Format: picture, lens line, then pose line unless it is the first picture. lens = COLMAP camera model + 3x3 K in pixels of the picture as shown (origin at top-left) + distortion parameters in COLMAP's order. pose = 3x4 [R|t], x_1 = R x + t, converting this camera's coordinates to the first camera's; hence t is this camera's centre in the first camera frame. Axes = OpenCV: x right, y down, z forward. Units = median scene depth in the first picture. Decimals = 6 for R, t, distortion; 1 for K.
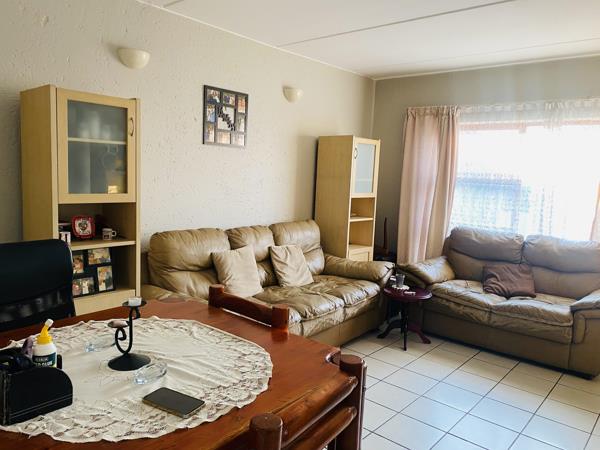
lens RADIAL K [[457.0, 0, 288.1], [0, 457.0, 220.0], [0, 0, 1]] dist [0.027460, -0.050788]
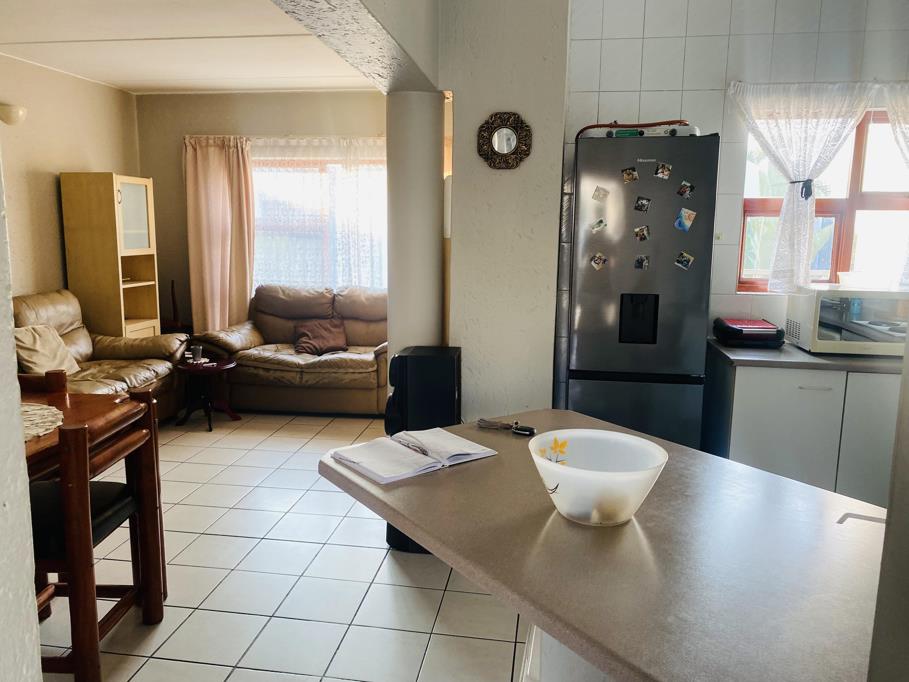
lens RADIAL K [[692.4, 0, 446.5], [0, 692.4, 337.6], [0, 0, 1]] dist [0.027460, -0.050788]
pose [[0.836718, -0.119539, 0.534427, -0.042733], [0.082042, 0.992234, 0.093492, 0.023120], [-0.541453, -0.034381, 0.840028, -0.277529]]
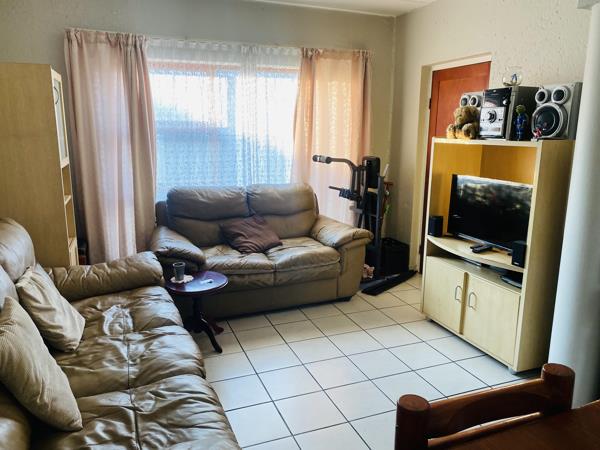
lens RADIAL K [[457.0, 0, 300.8], [0, 457.0, 223.4], [0, 0, 1]] dist [0.027460, -0.050788]
pose [[0.447311, -0.226297, 0.865276, -0.290499], [0.105366, 0.974057, 0.200276, -0.072178], [-0.888150, 0.001585, 0.459551, 0.447407]]
